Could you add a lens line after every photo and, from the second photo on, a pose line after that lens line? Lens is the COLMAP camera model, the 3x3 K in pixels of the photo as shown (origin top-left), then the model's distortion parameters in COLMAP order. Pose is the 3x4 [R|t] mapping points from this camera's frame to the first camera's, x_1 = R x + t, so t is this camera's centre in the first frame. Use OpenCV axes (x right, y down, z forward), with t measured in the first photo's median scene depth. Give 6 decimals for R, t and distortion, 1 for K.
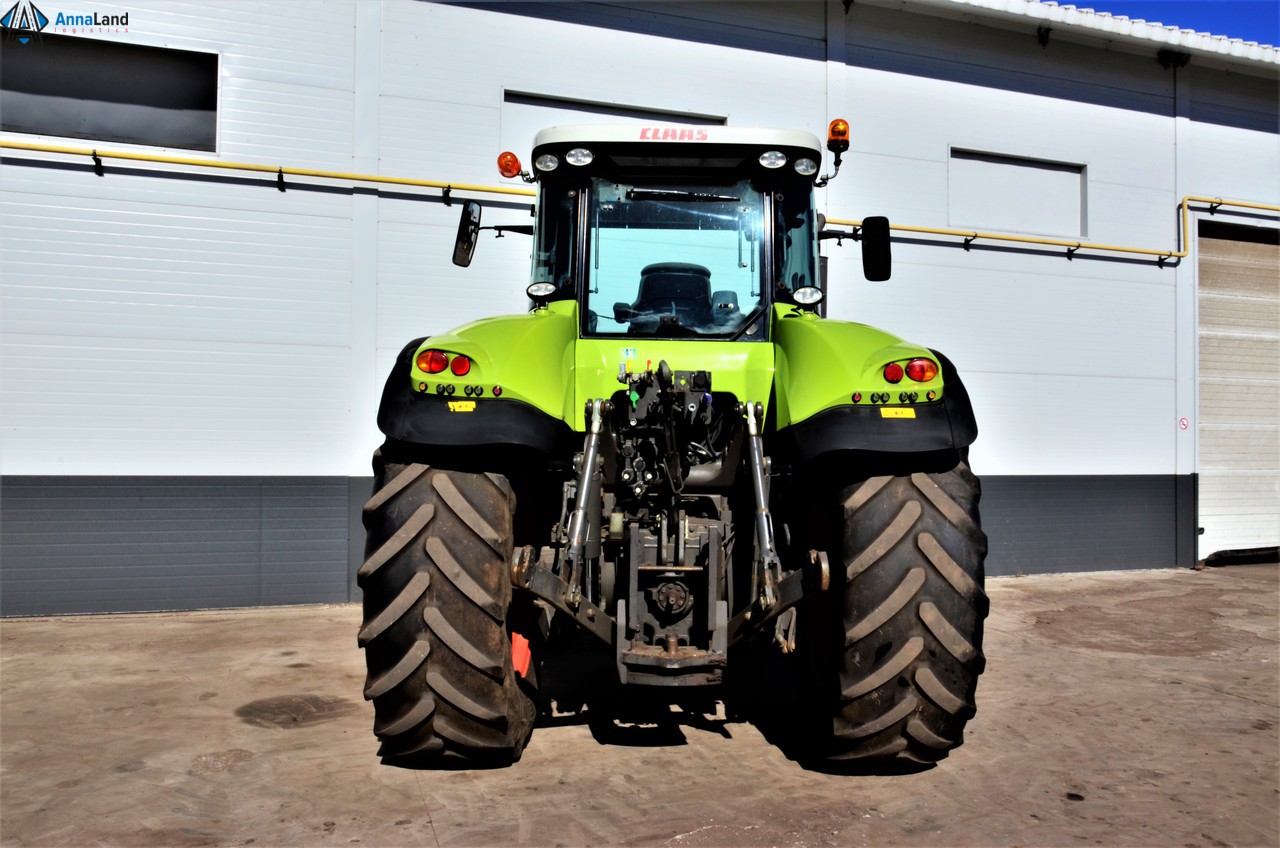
lens RADIAL K [[1012.8, 0, 640.0], [0, 1012.8, 424.0], [0, 0, 1]] dist [-0.026938, -0.002516]
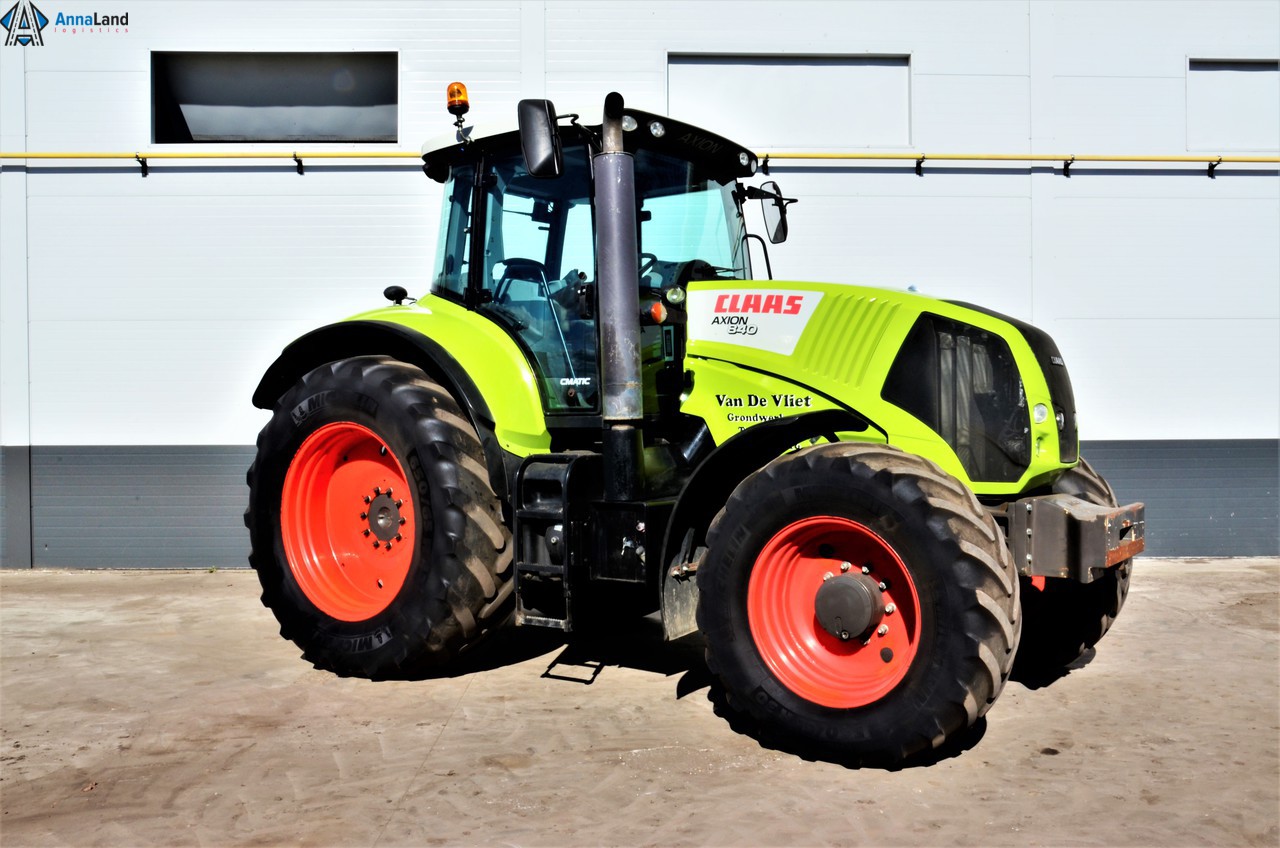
lens RADIAL K [[1143.7, 0, 640.0], [0, 1143.7, 424.0], [0, 0, 1]] dist [-0.048443, 0.008411]
pose [[0.952570, -0.012536, -0.304061, 0.168181], [0.020699, 0.999506, 0.023638, 0.005301], [0.303615, -0.028811, 0.952359, -0.077936]]
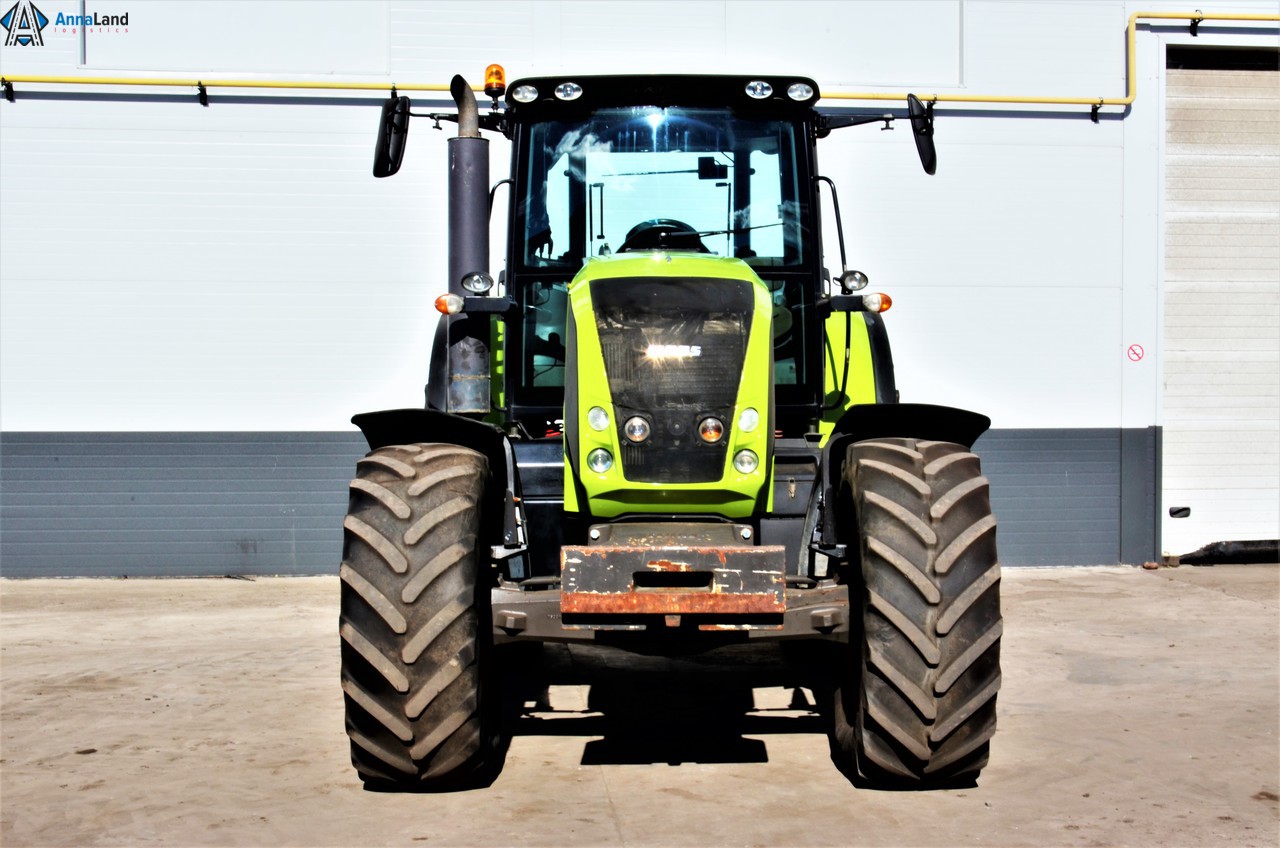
lens RADIAL K [[1657.3, 0, 633.2], [0, 1657.3, 415.7], [0, 0, 1]] dist [-0.017027, -0.005016]
pose [[0.974685, -0.004193, -0.223545, 0.569650], [0.013291, 0.999142, 0.039213, -0.007410], [0.223189, -0.041191, 0.973904, -0.196057]]
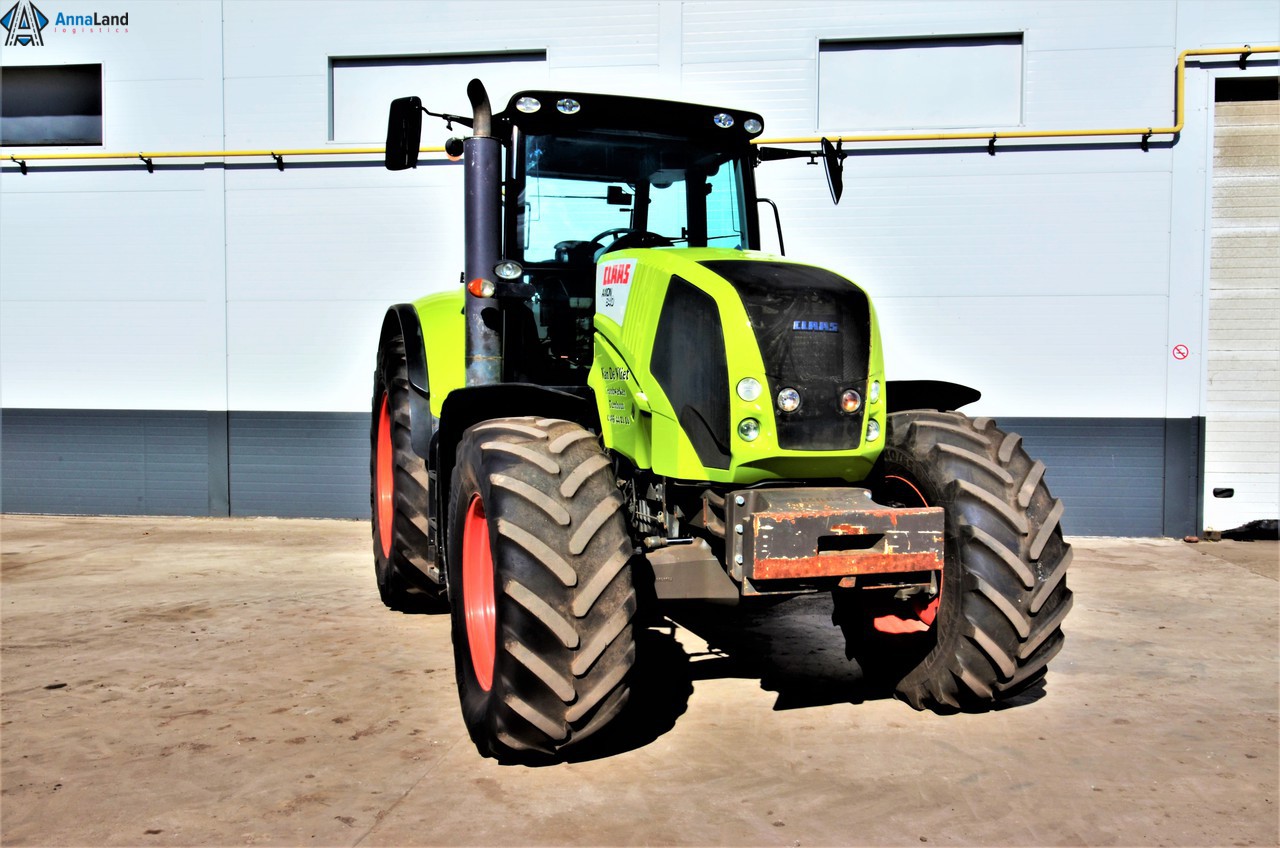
lens RADIAL K [[1063.6, 0, 640.0], [0, 1063.6, 424.0], [0, 0, 1]] dist [0.003704, -0.004821]
pose [[0.893296, 0.010522, -0.449345, 0.665712], [0.012696, 0.998736, 0.048625, 0.012173], [0.449289, -0.049141, 0.892034, 0.105761]]
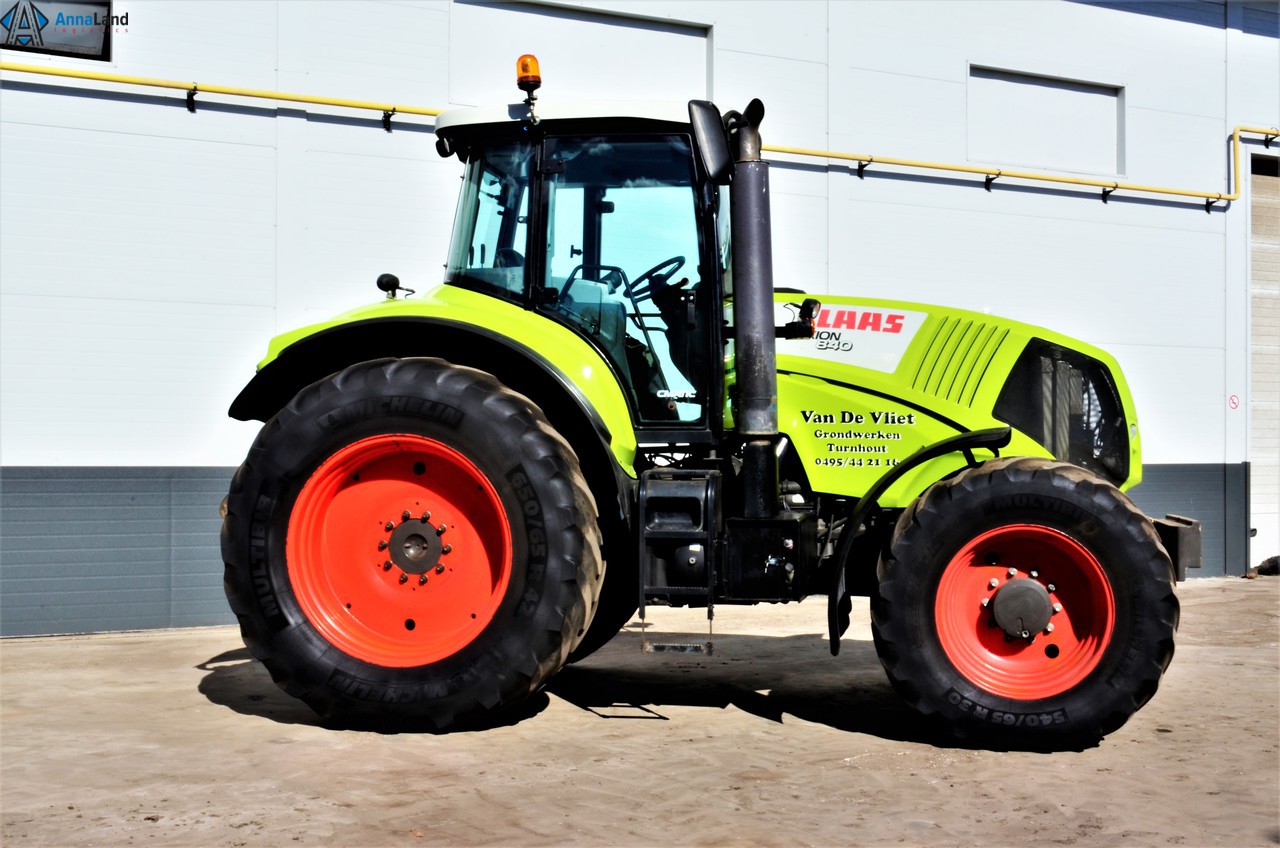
lens RADIAL K [[1641.0, 0, 640.0], [0, 1641.0, 424.0], [0, 0, 1]] dist [-0.017396, -0.020235]
pose [[0.987459, -0.002965, 0.157849, -0.189091], [0.001148, 0.999932, 0.011602, 0.001975], [-0.157872, -0.011276, 0.987395, -0.310195]]
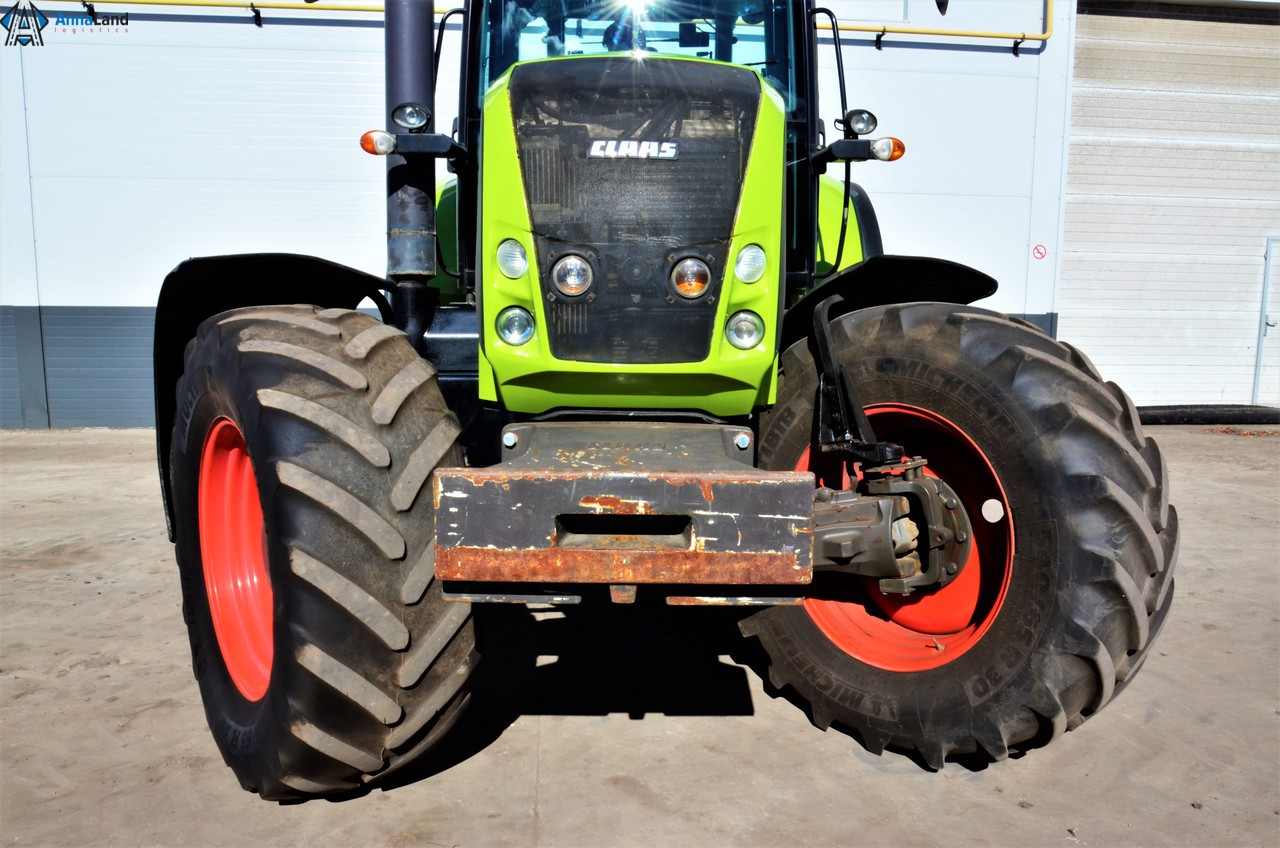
lens RADIAL K [[982.9, 0, 640.0], [0, 982.9, 424.0], [0, 0, 1]] dist [-0.041375, -0.000328]
pose [[0.974120, 0.031909, -0.223768, 0.502285], [0.002610, 0.988332, 0.152295, 0.020384], [0.226017, -0.148938, 0.962670, 0.173559]]
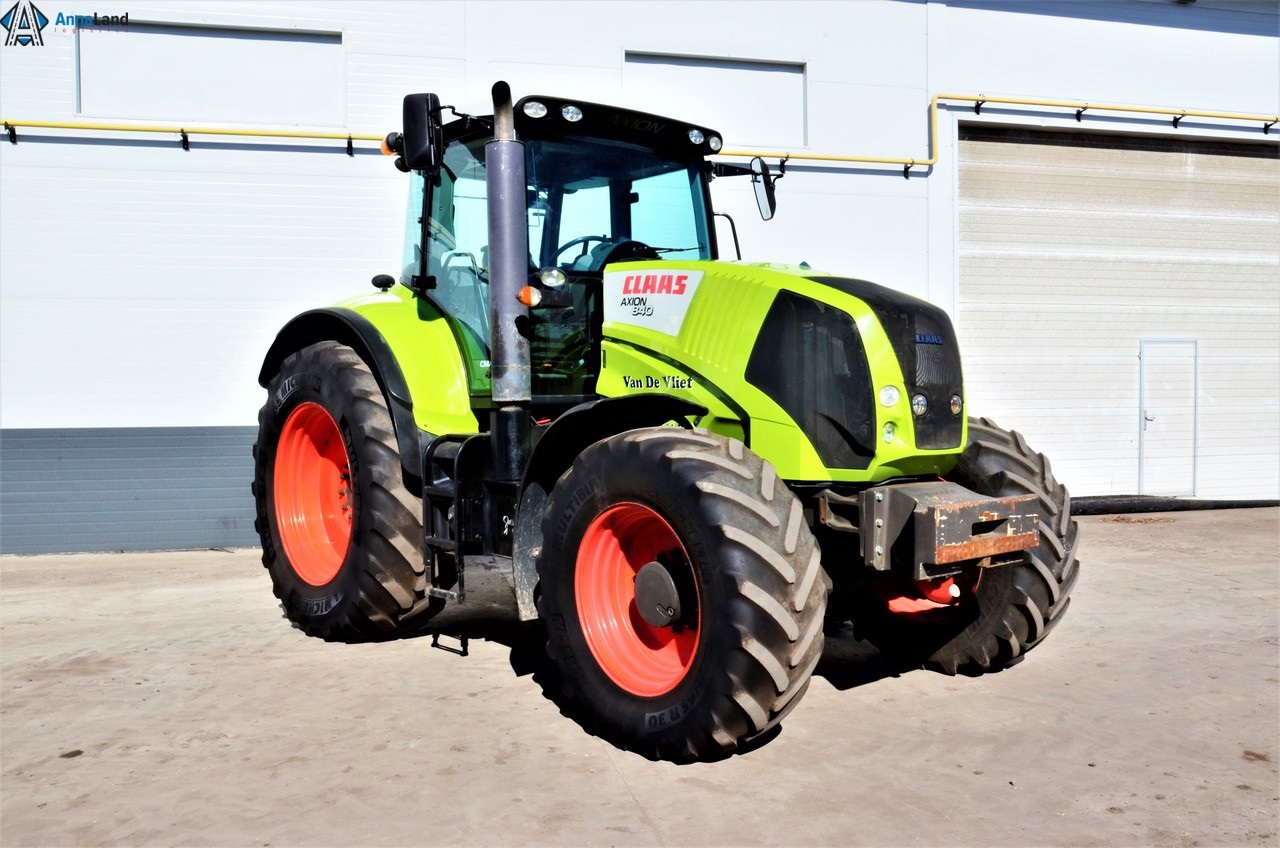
lens RADIAL K [[1130.0, 0, 640.0], [0, 1130.0, 424.0], [0, 0, 1]] dist [-0.074795, 0.062781]
pose [[0.995441, -0.013937, -0.094360, 0.463598], [0.018638, 0.998618, 0.049133, 0.005791], [0.093544, -0.050668, 0.994325, 0.004927]]
